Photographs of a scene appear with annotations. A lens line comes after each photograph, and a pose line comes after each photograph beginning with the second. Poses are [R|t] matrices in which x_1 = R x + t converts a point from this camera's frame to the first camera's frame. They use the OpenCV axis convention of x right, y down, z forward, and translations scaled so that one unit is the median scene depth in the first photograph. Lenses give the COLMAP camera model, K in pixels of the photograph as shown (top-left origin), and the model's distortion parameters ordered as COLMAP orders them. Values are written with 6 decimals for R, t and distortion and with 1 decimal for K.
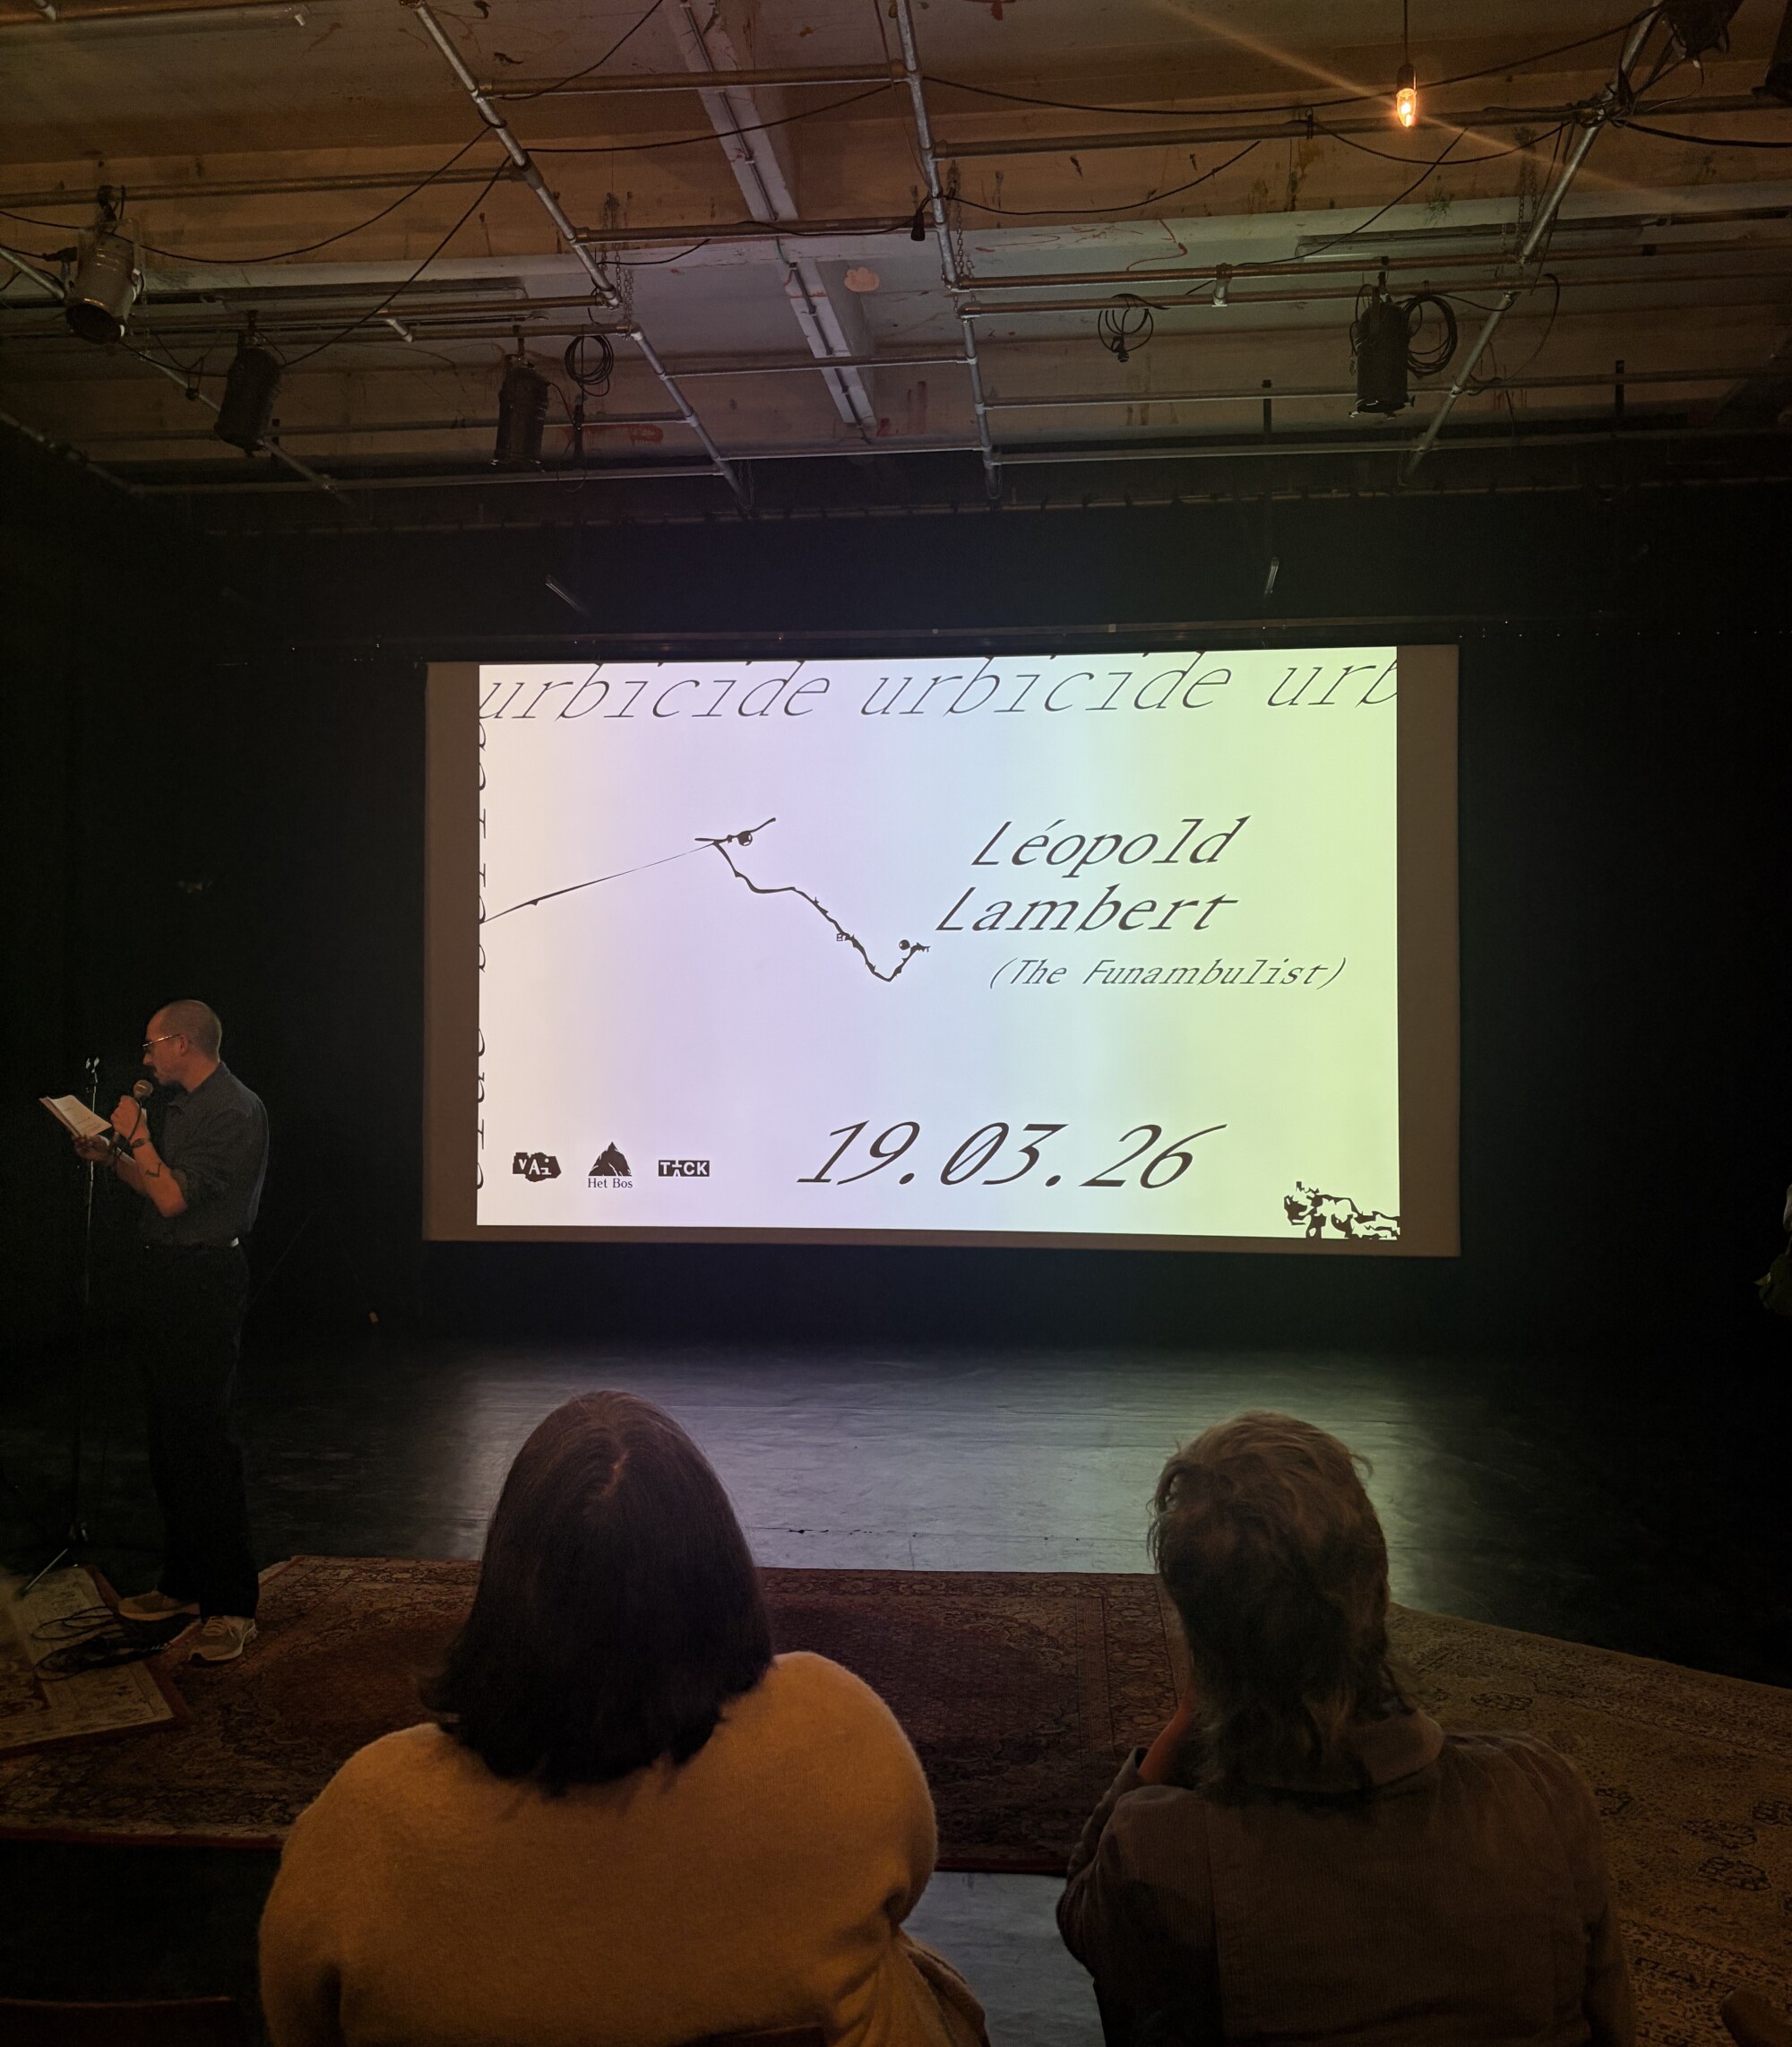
lens RADIAL K [[1821.5, 0, 901.1], [0, 1821.5, 979.8], [0, 0, 1]] dist [0.031684, -0.023030]
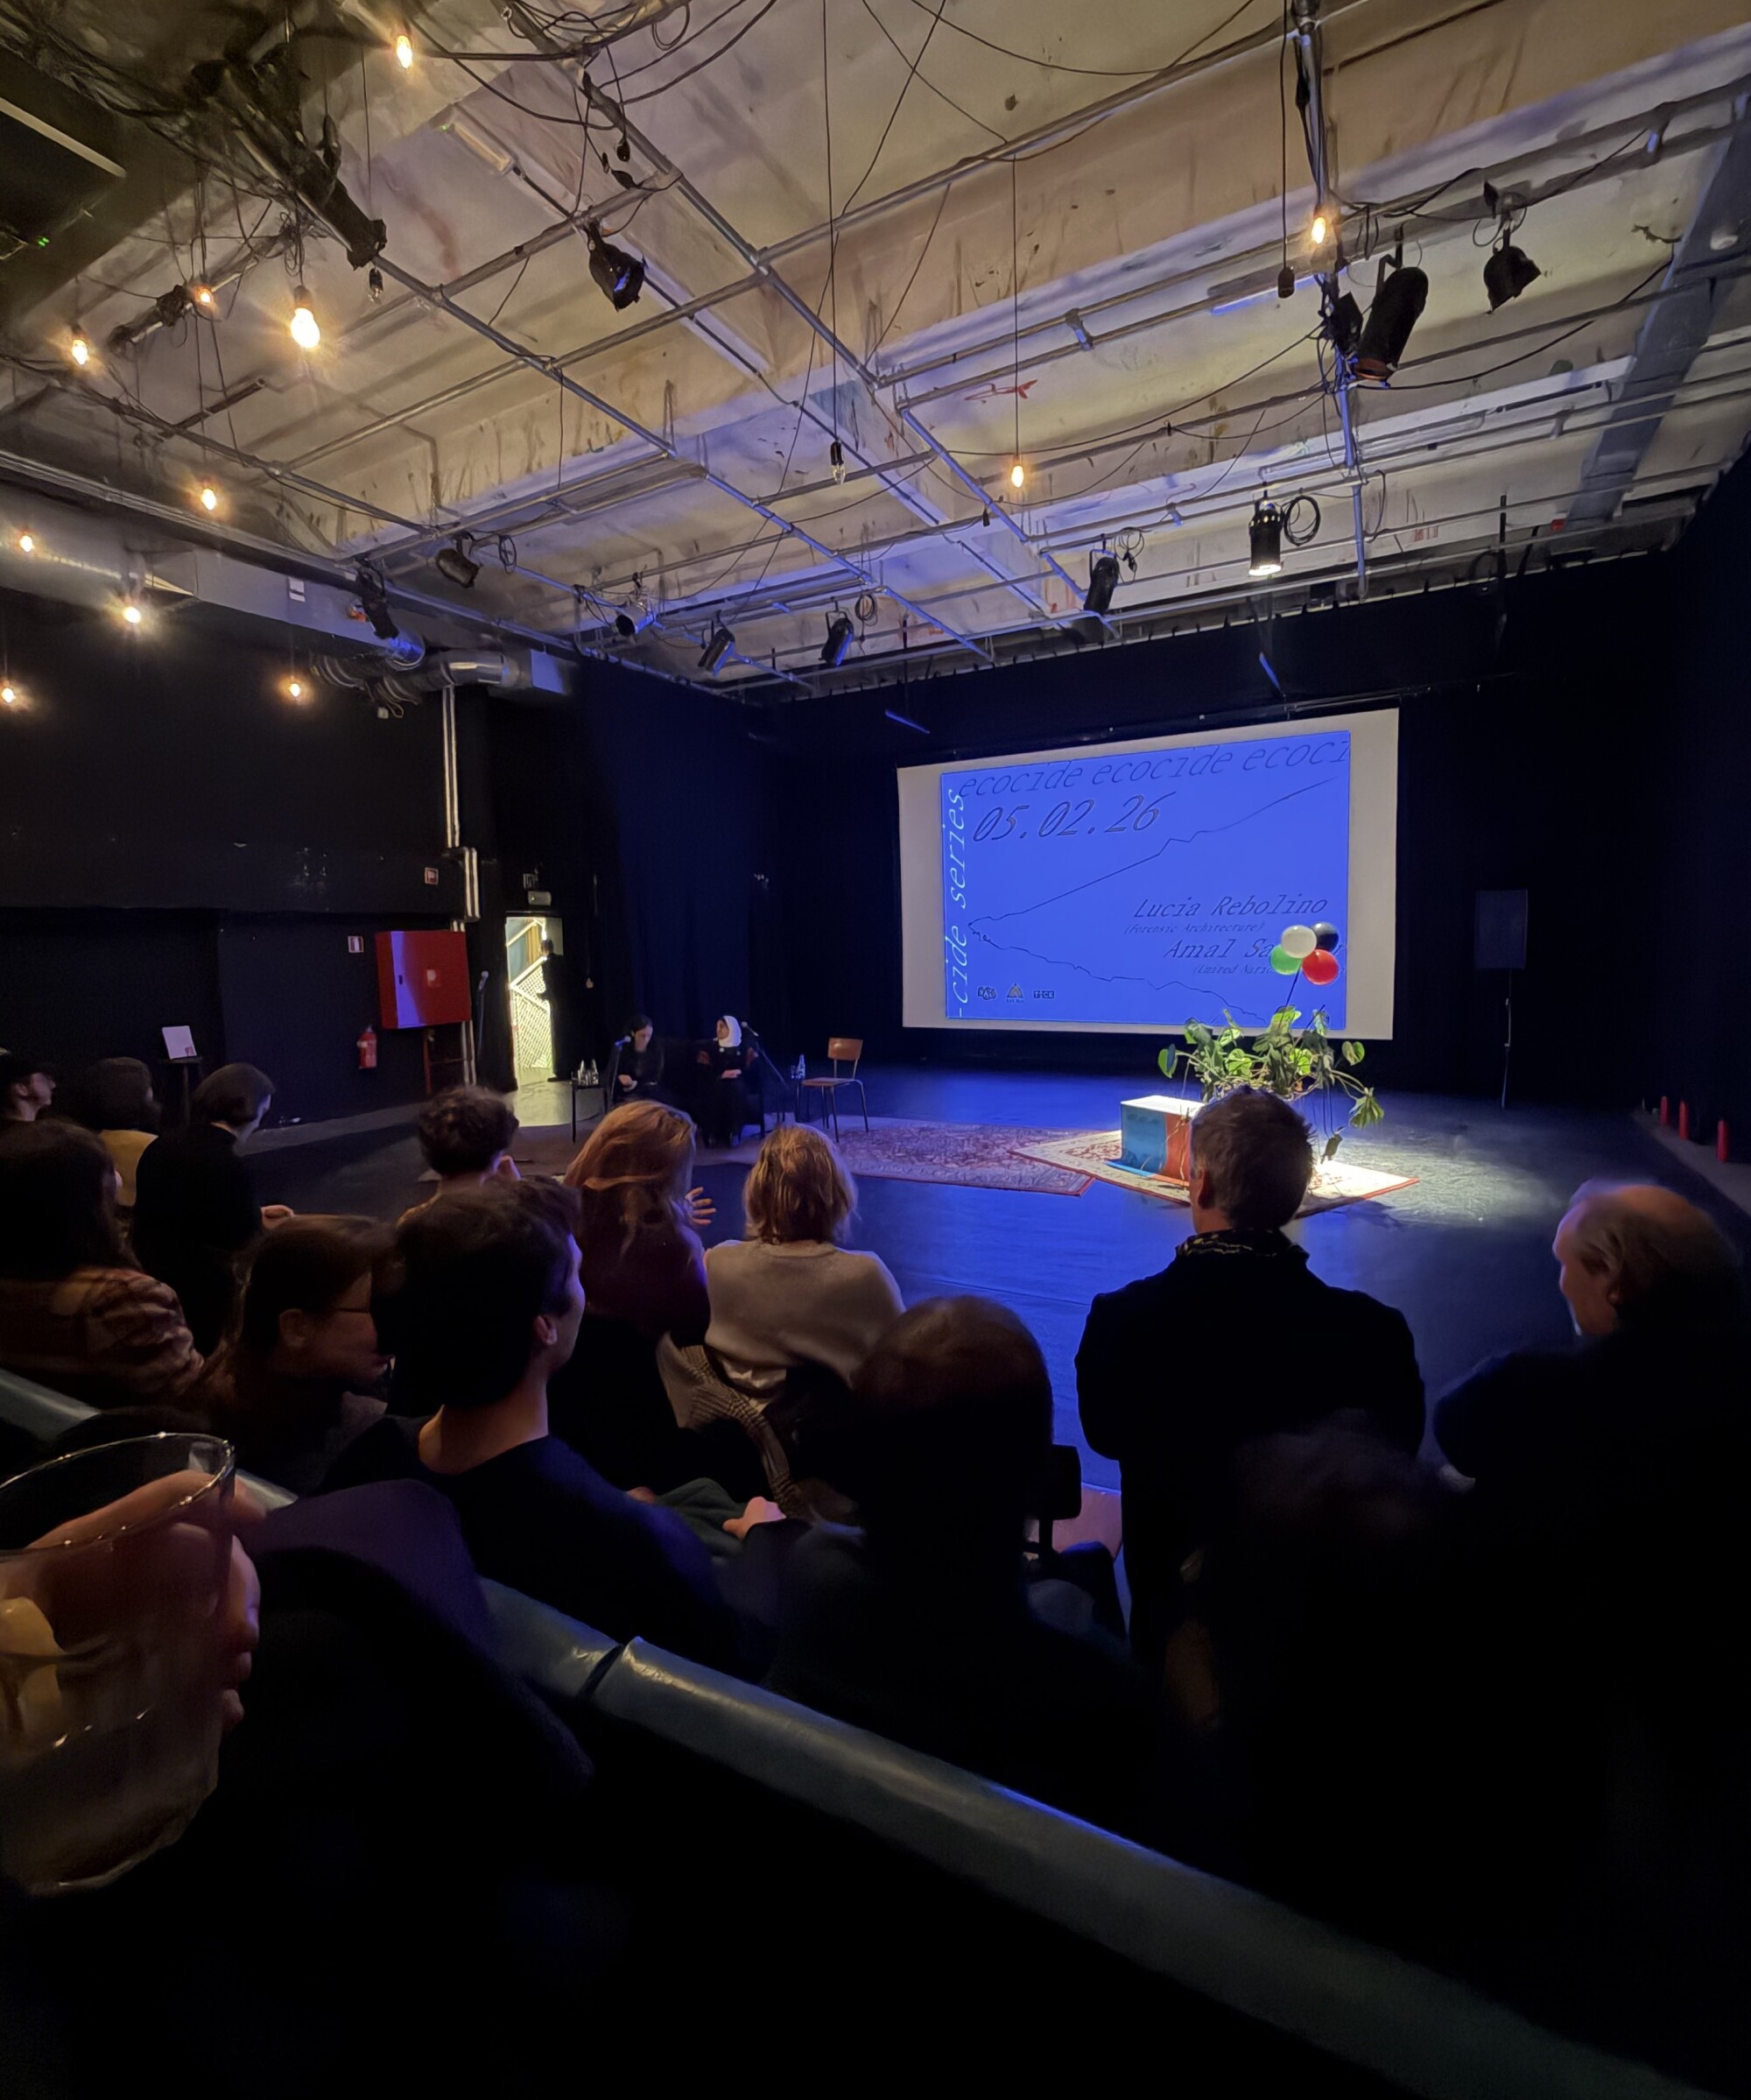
lens RADIAL K [[958.2, 0, 866.7], [0, 958.2, 998.4], [0, 0, 1]] dist [0.001281, -0.000189]
pose [[0.924433, -0.002359, -0.381337, 0.251142], [0.043182, 0.994196, 0.098532, -0.010629], [0.378892, -0.107554, 0.919170, -0.034619]]
